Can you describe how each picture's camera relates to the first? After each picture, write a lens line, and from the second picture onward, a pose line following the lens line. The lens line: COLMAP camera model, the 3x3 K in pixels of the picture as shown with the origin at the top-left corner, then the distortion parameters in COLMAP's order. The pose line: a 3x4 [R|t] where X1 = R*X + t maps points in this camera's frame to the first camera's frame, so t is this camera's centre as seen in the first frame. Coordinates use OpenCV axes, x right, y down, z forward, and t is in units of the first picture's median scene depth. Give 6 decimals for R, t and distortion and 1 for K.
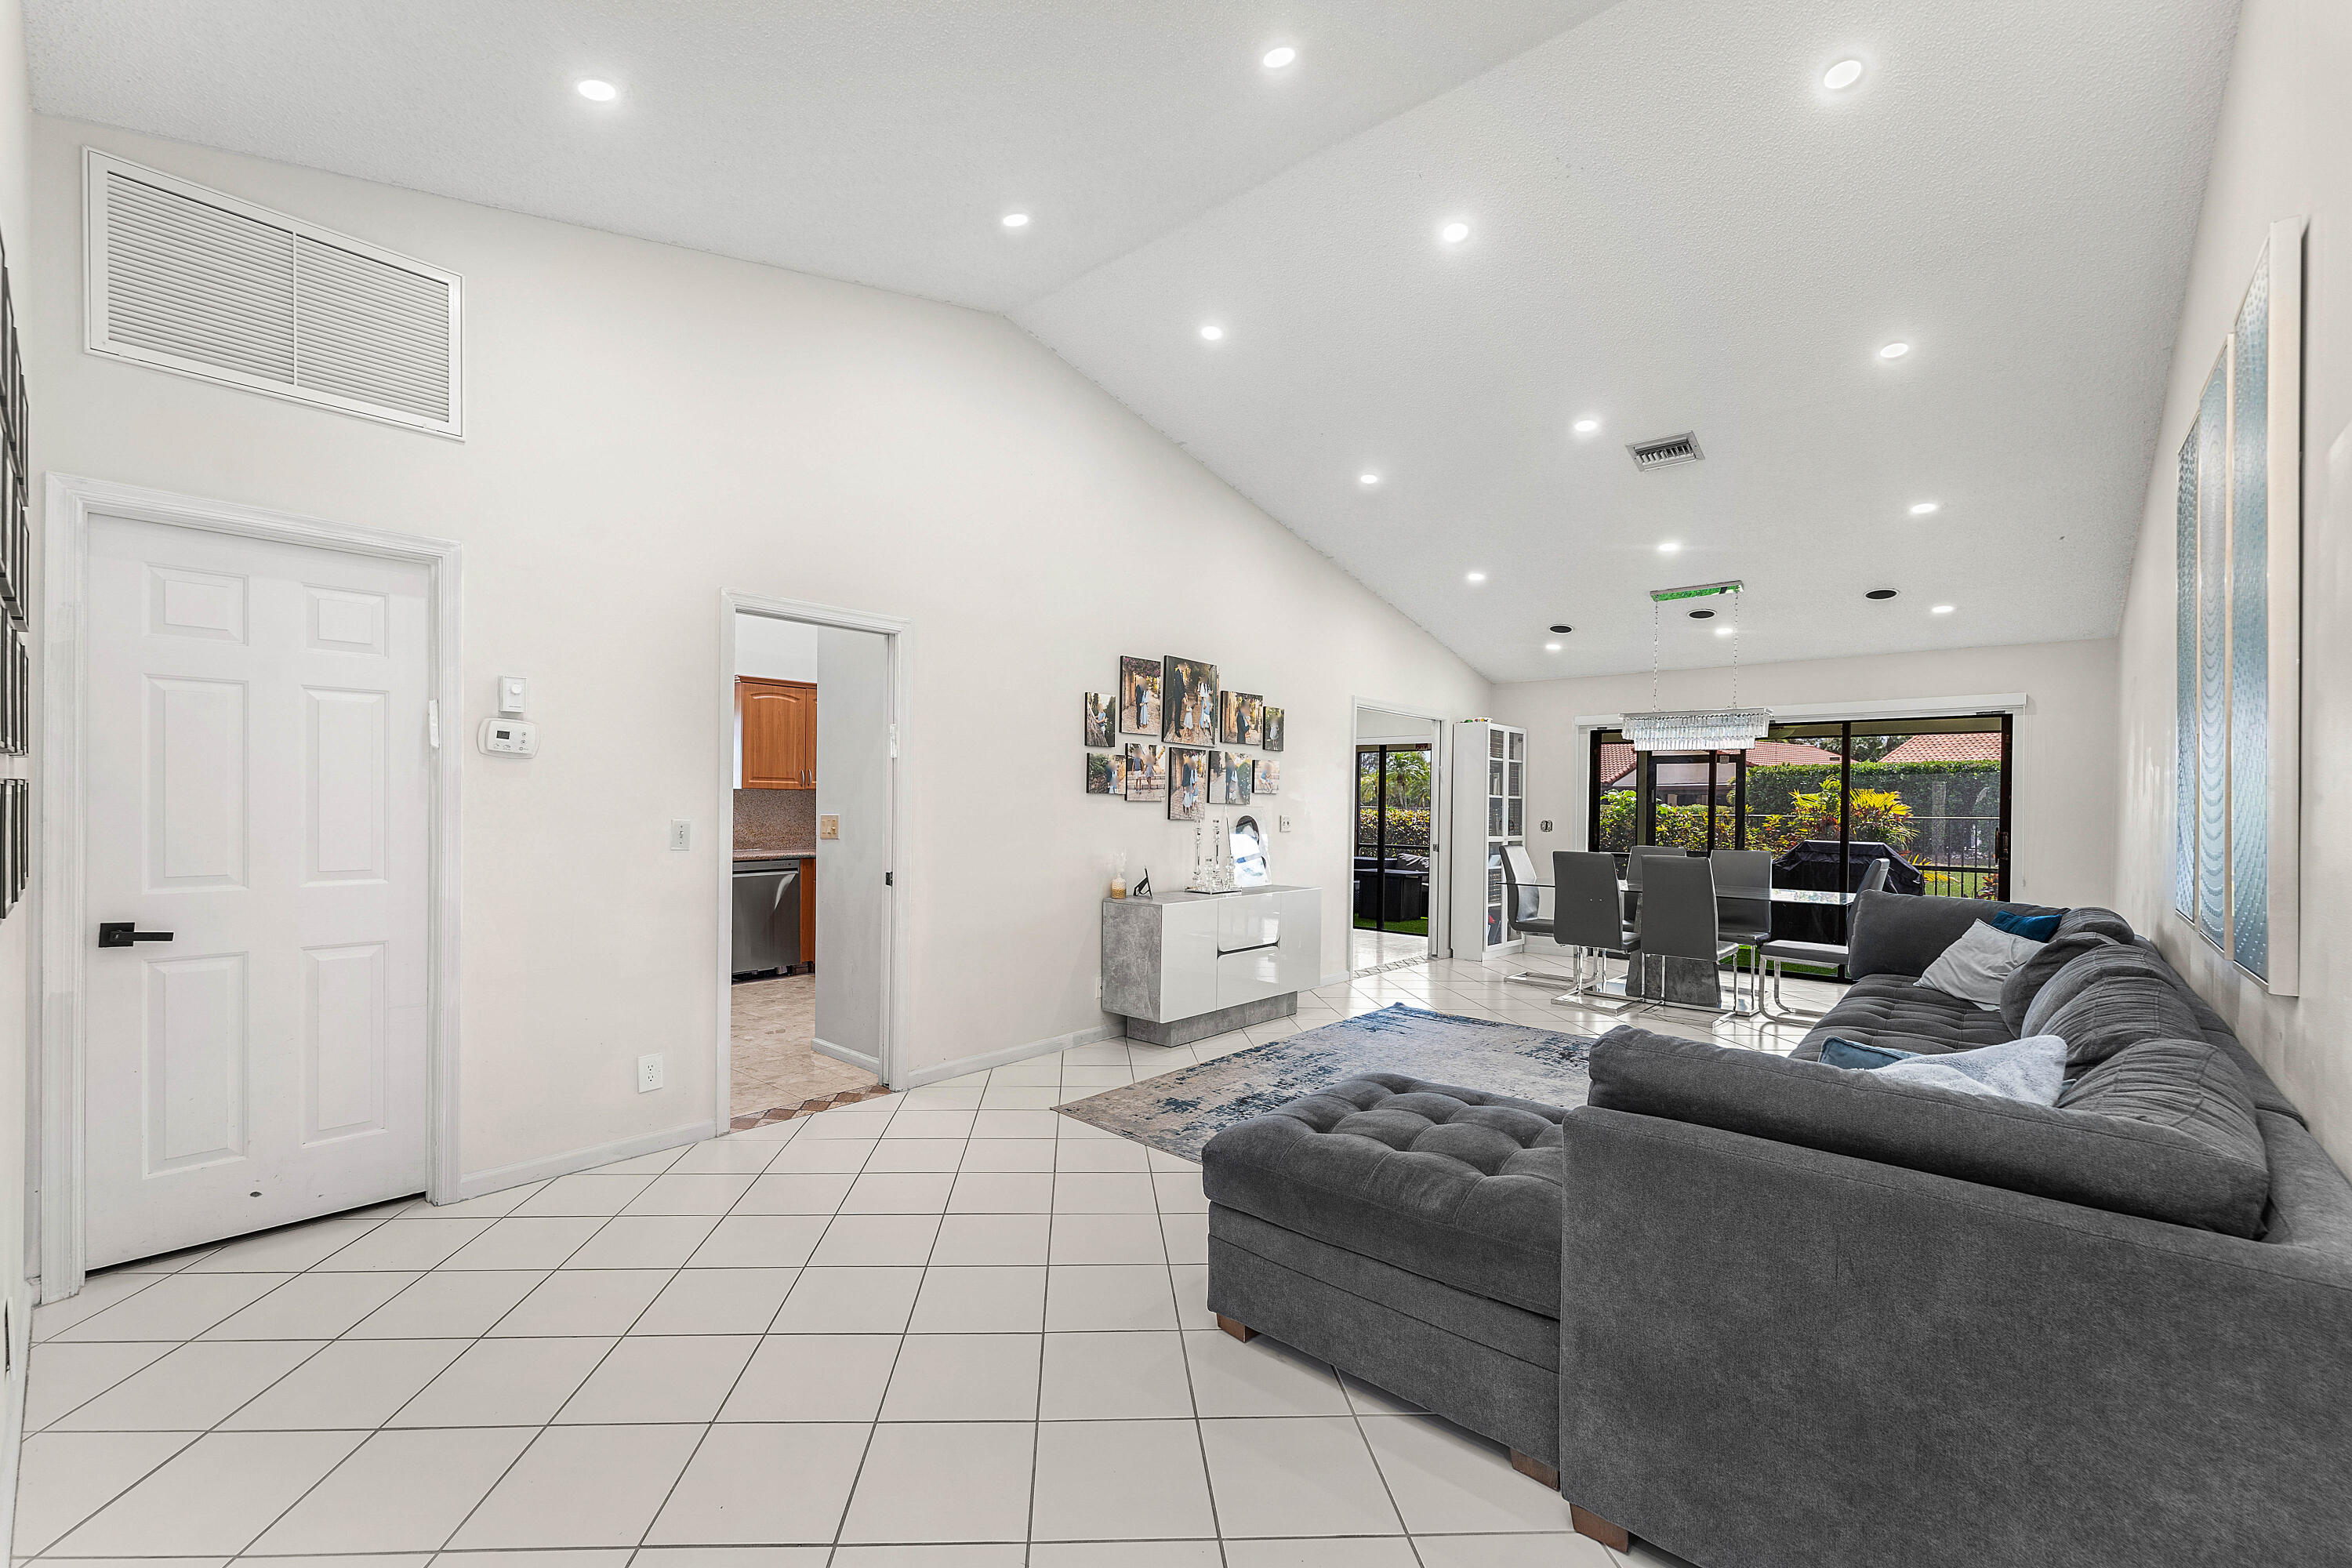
lens RADIAL K [[985.3, 0, 1165.1], [0, 985.3, 797.9], [0, 0, 1]] dist [0.000122, -0.000023]
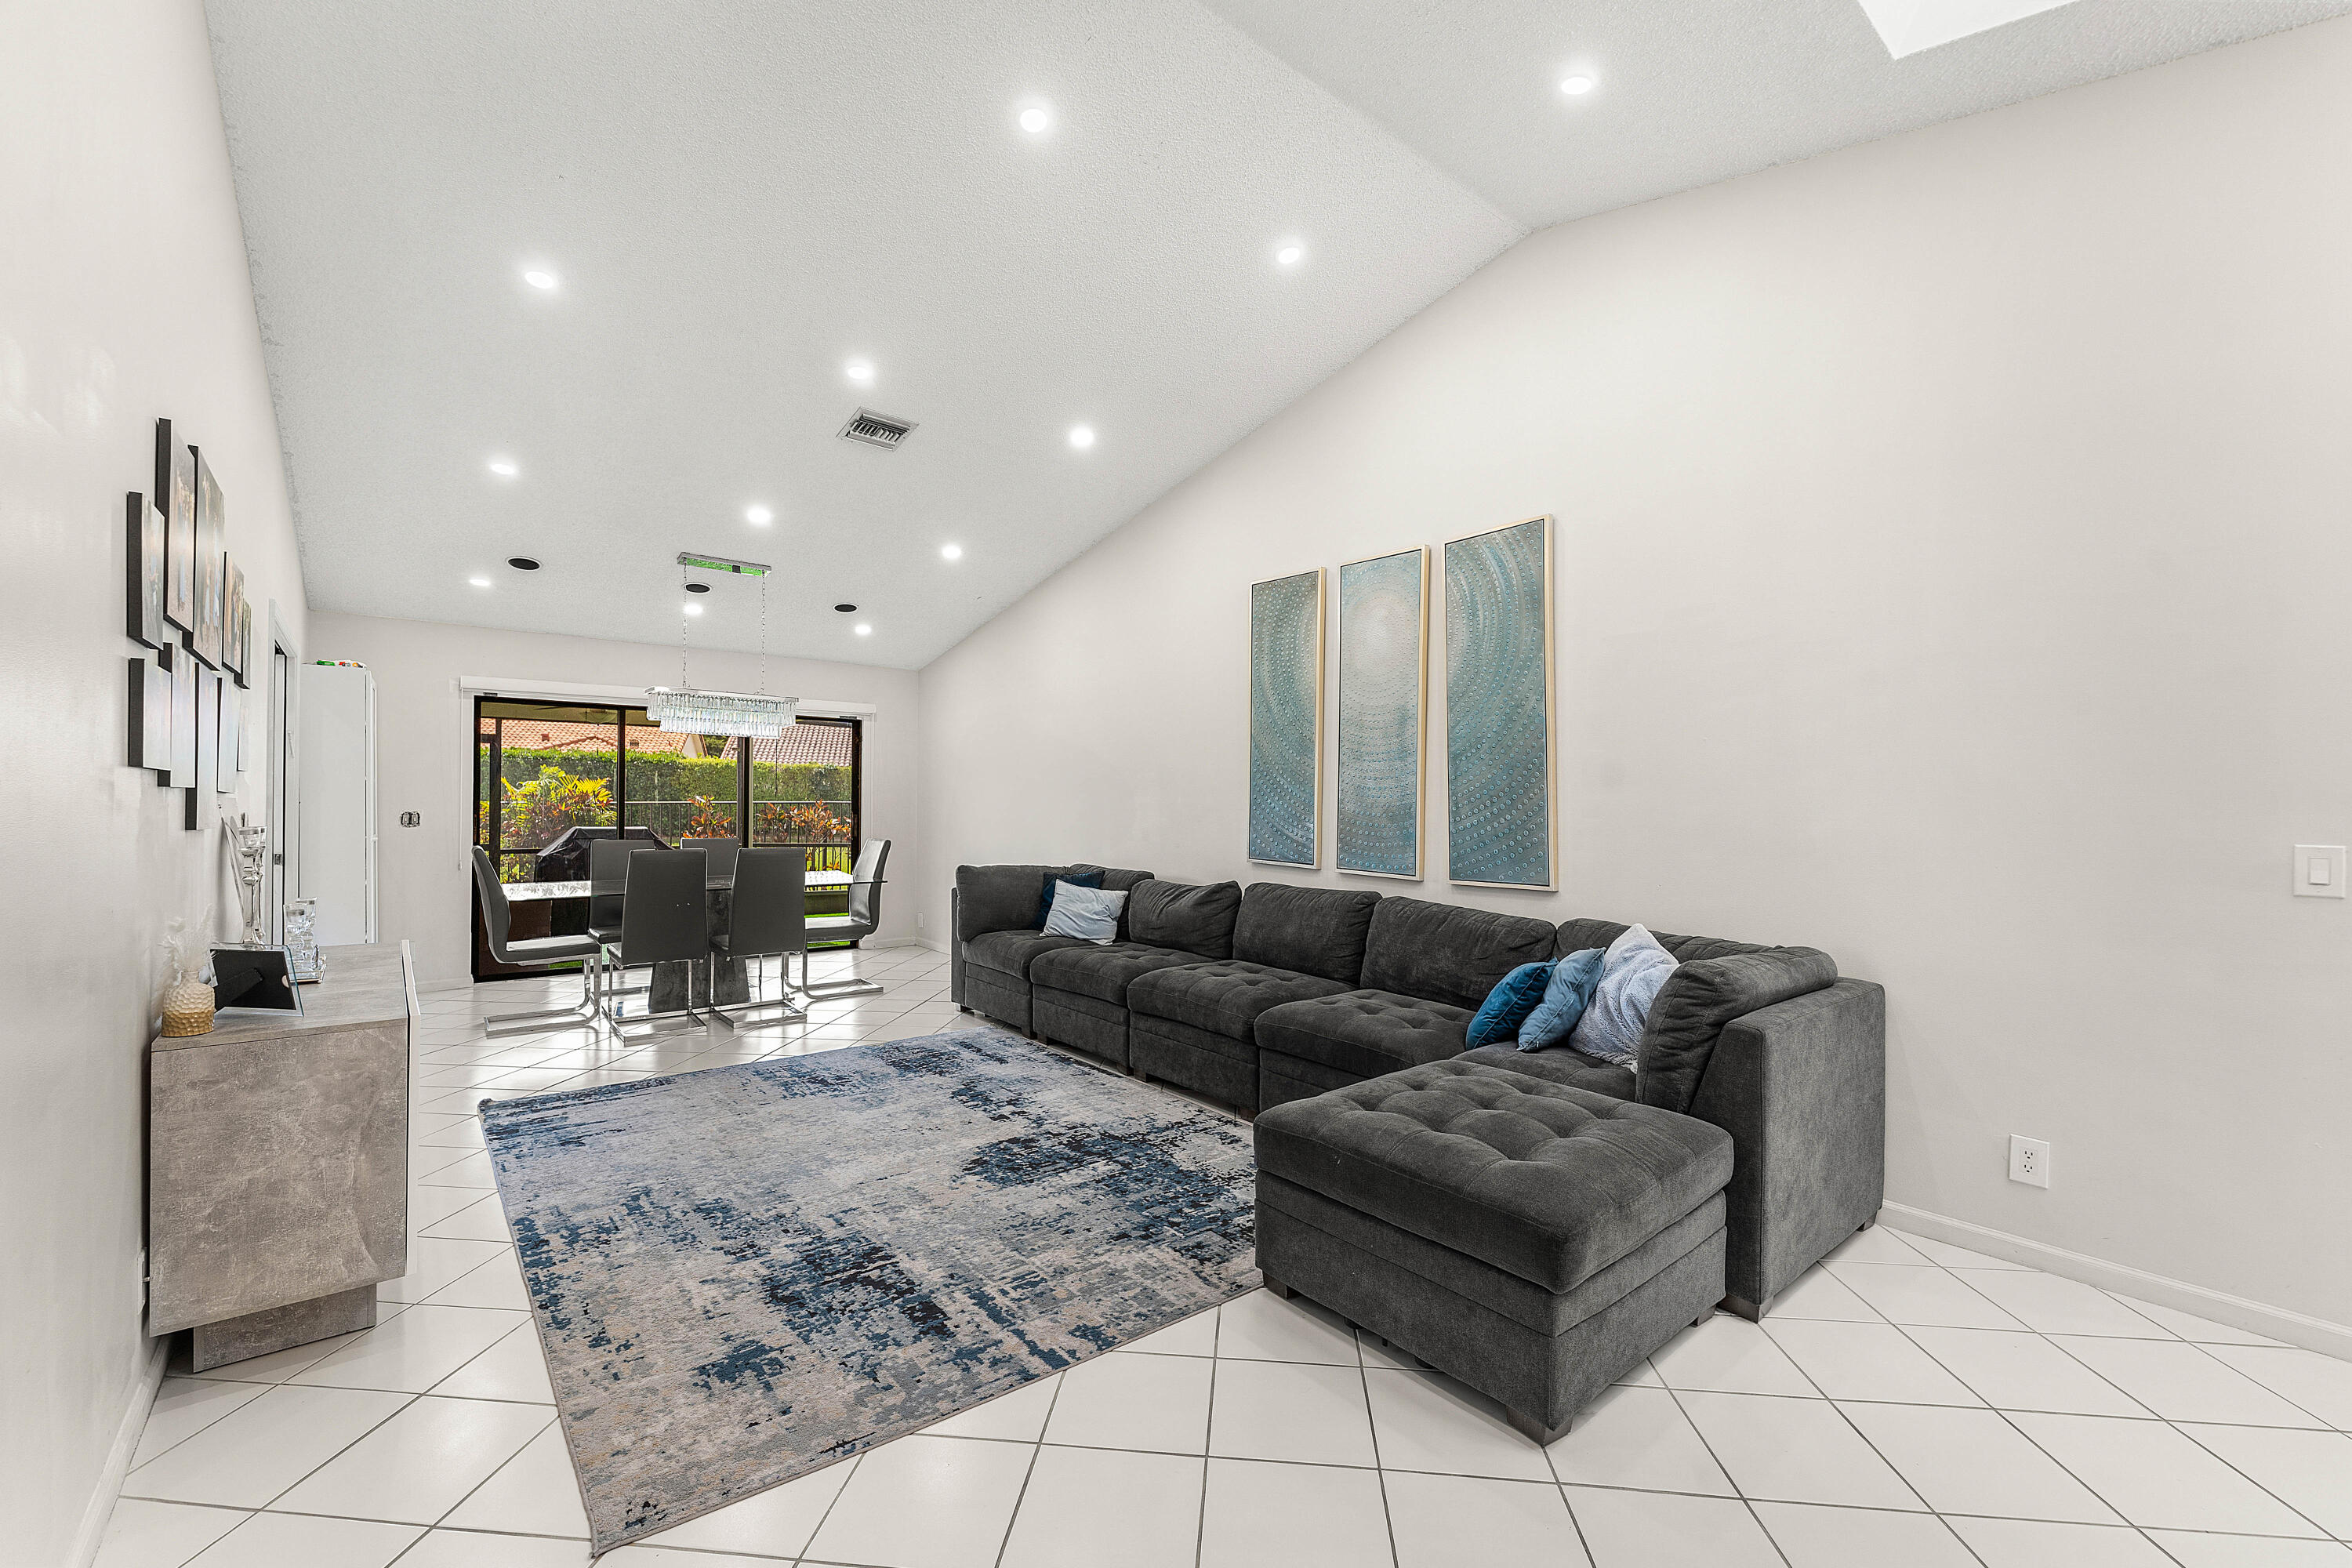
lens RADIAL K [[940.2, 0, 1170.6], [0, 940.2, 805.6], [0, 0, 1]] dist [0.001492, -0.000514]
pose [[0.163227, -0.014602, 0.986480, -0.363307], [-0.010594, 0.999807, 0.016552, -0.000035], [-0.986532, -0.013153, 0.163041, 0.569251]]
